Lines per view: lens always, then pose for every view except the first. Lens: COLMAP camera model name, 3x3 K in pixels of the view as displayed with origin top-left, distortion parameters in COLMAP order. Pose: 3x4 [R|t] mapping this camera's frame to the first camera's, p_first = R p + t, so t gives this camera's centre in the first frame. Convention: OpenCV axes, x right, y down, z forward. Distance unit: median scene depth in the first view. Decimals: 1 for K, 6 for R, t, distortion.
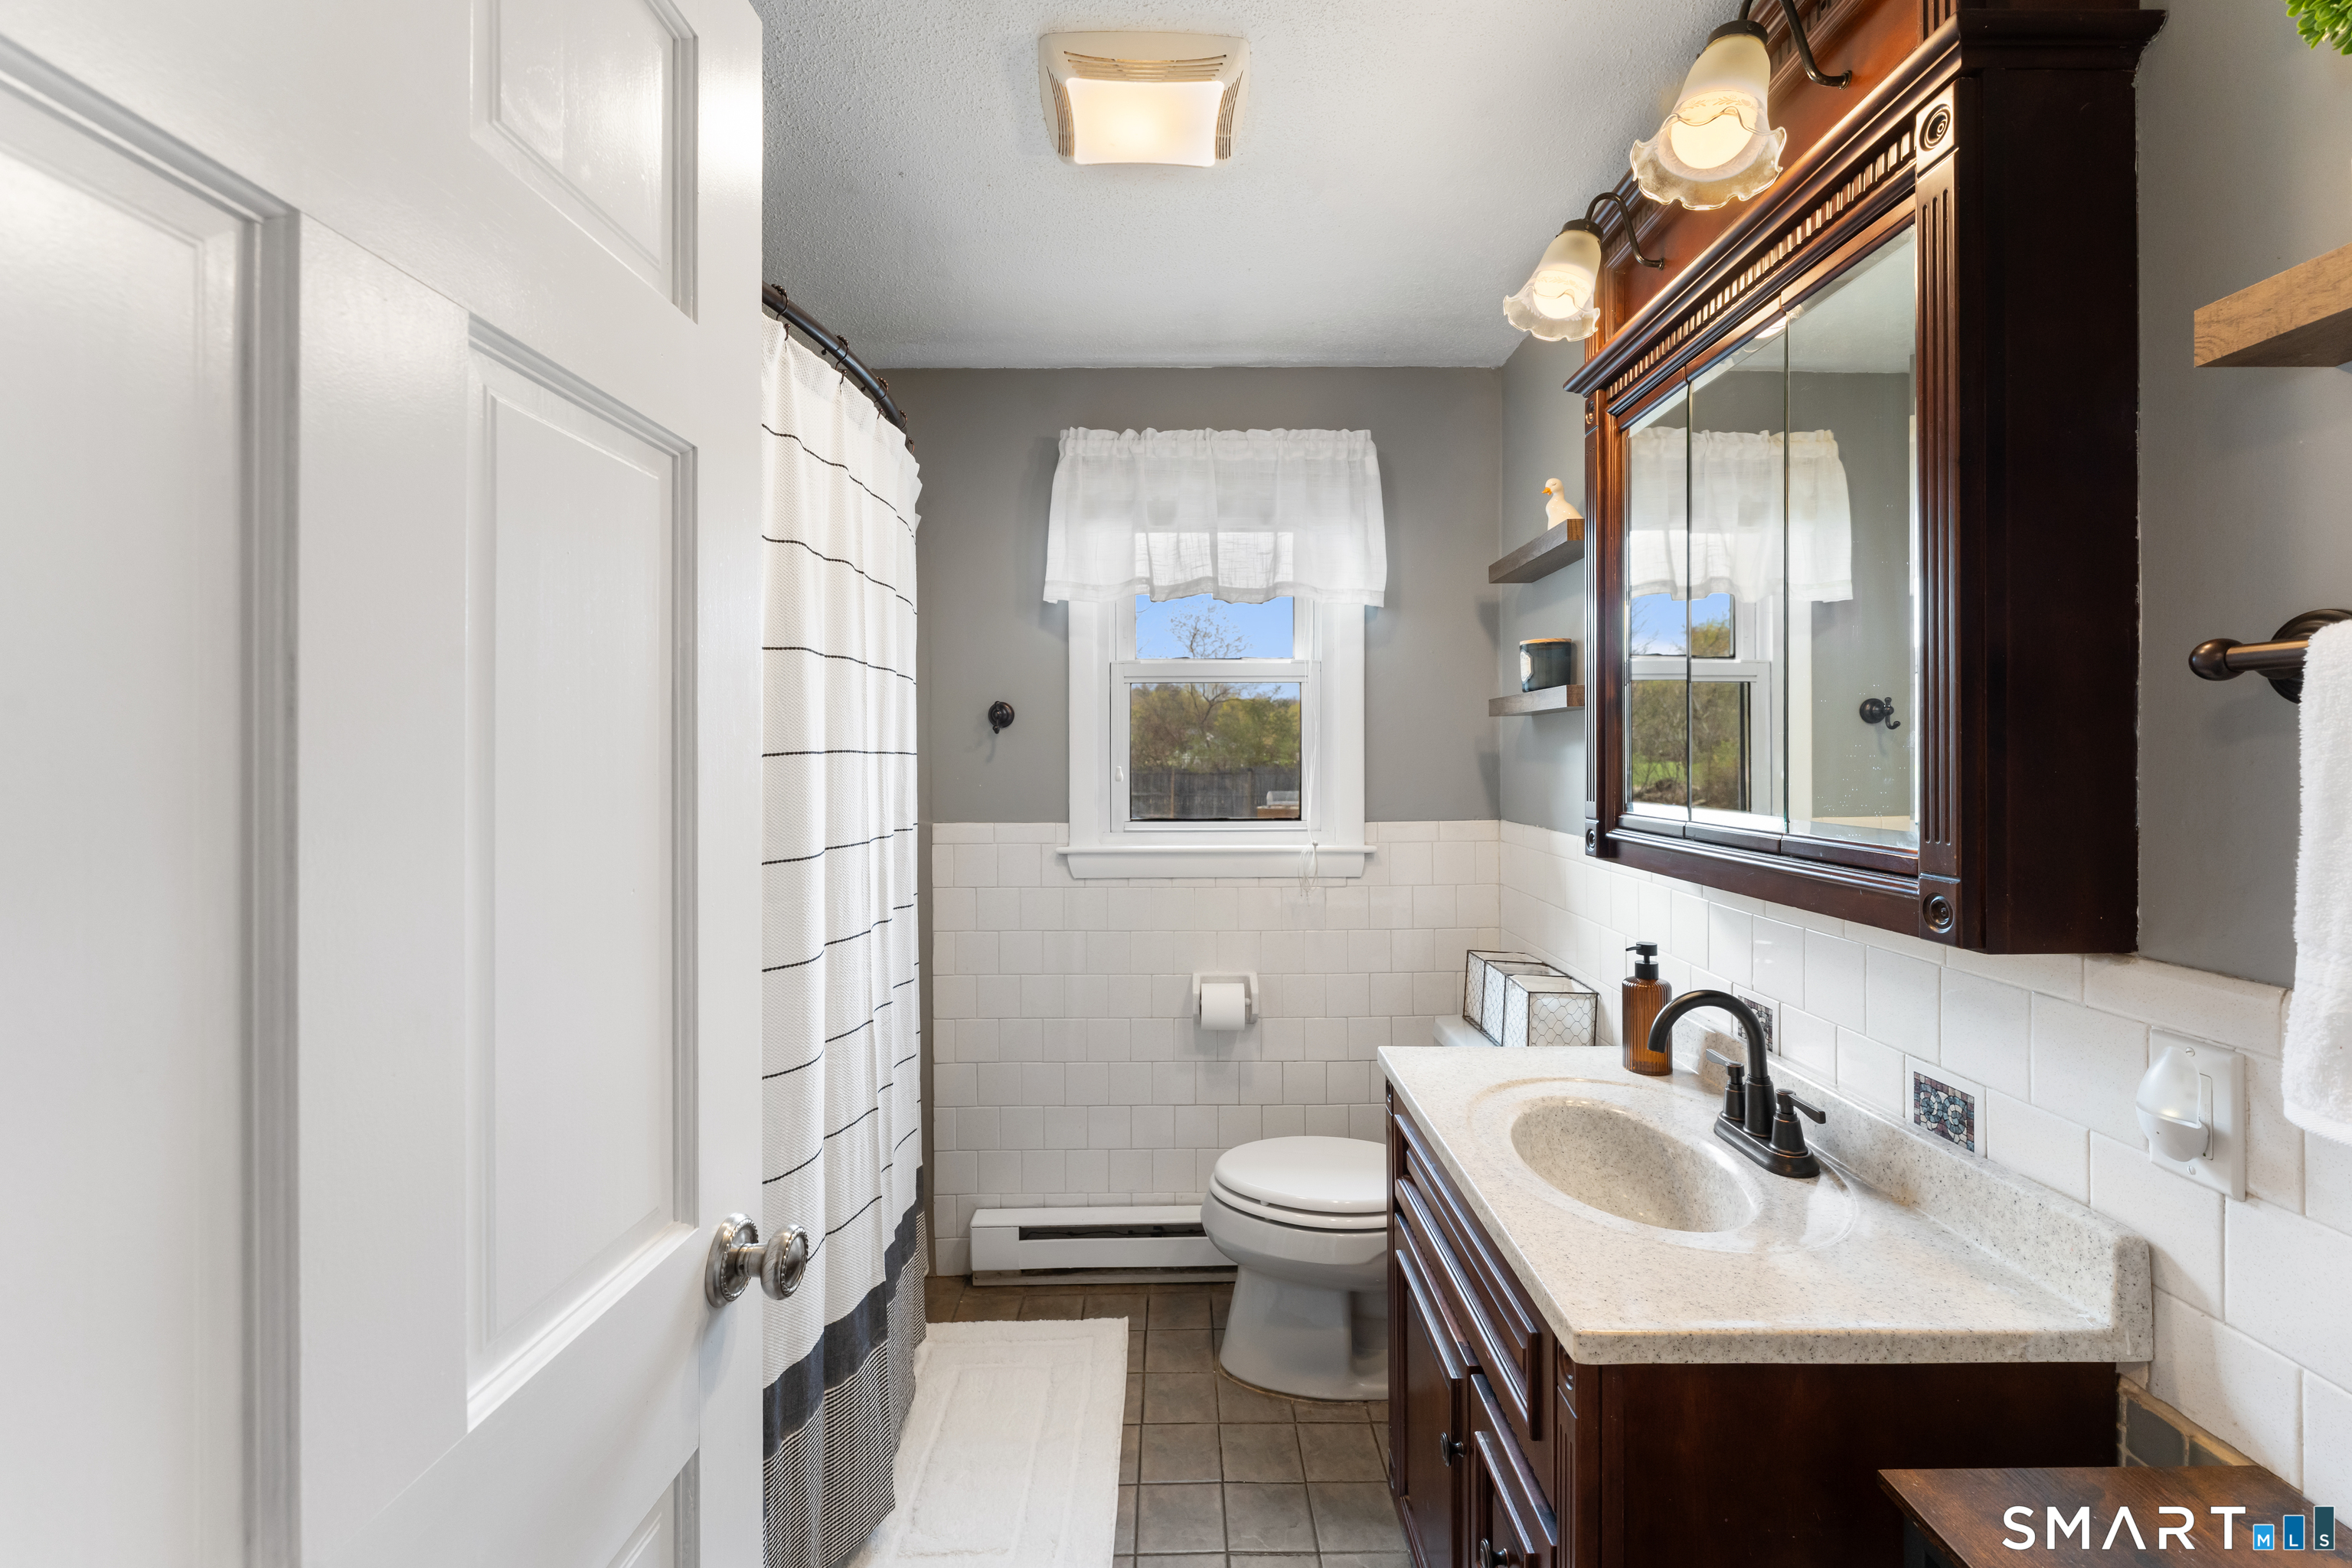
lens RADIAL K [[950.1, 0, 1171.5], [0, 950.1, 769.1], [0, 0, 1]] dist [0.000282, -0.000290]
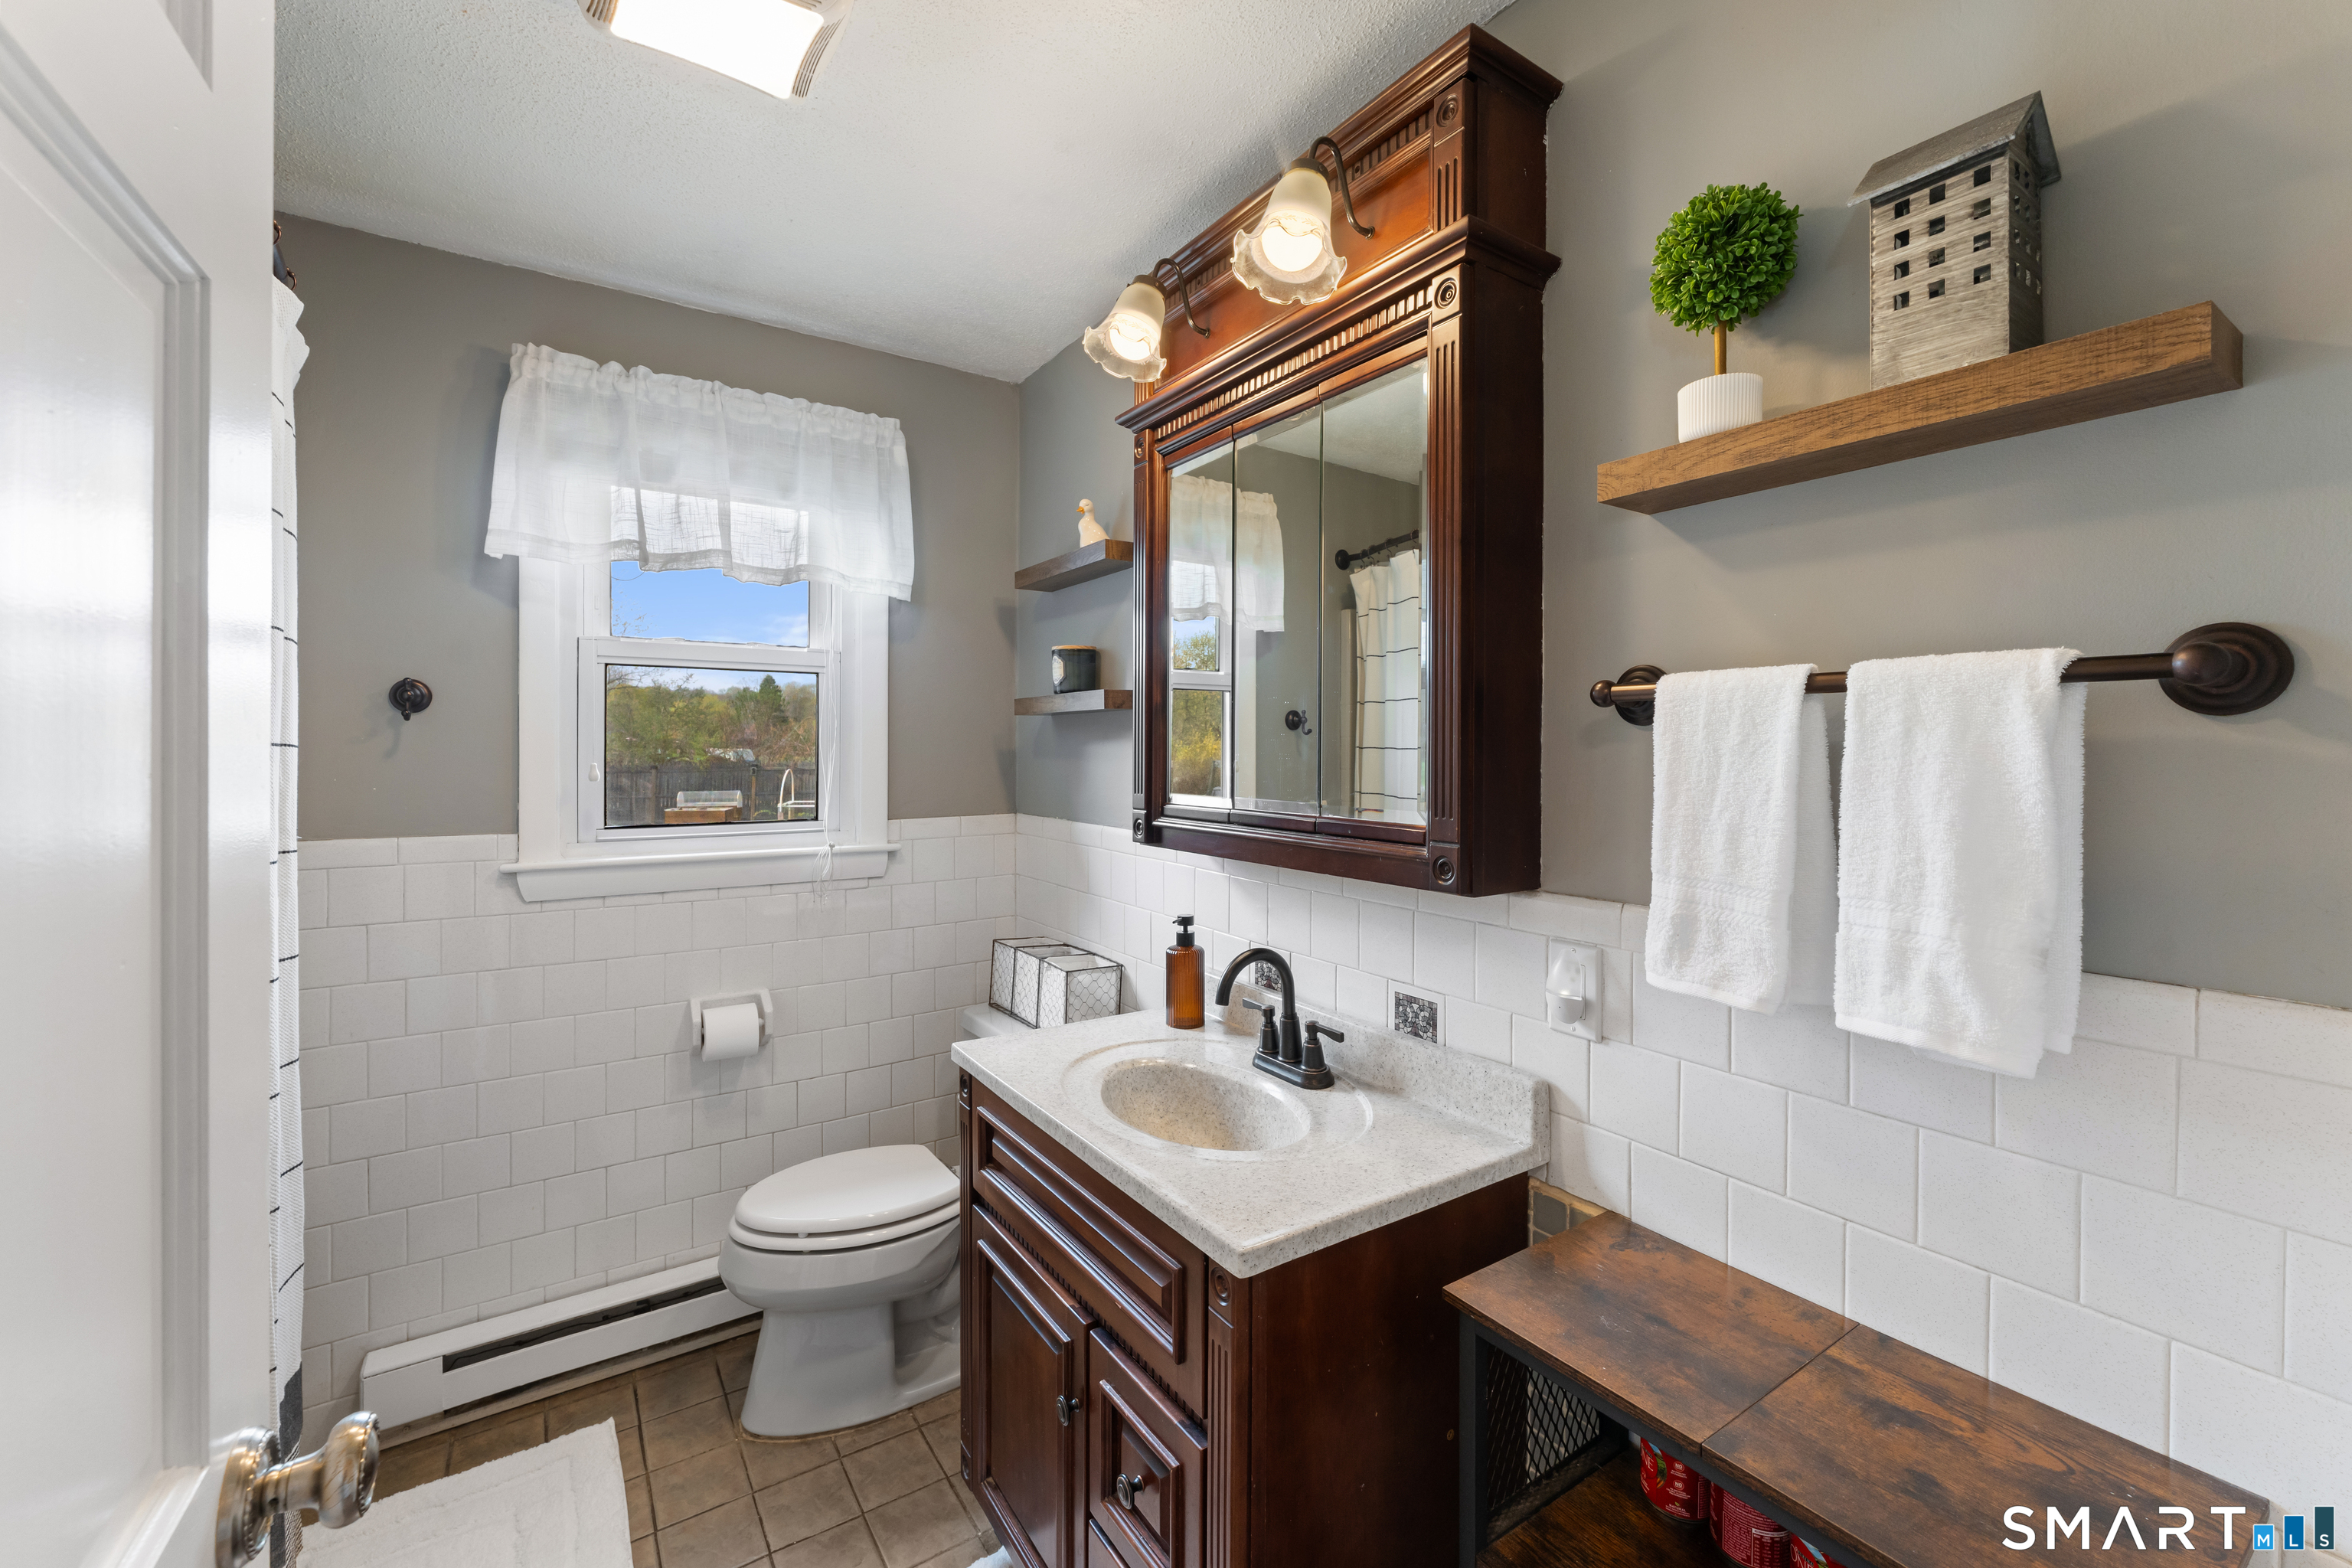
lens RADIAL K [[950.1, 0, 1163.5], [0, 950.1, 767.9], [0, 0, 1]] dist [0.000282, -0.000290]
pose [[0.835410, -0.002617, 0.549622, -0.155713], [0.001525, 0.999996, 0.002443, 0.000205], [-0.549626, -0.001202, 0.835410, 0.046487]]
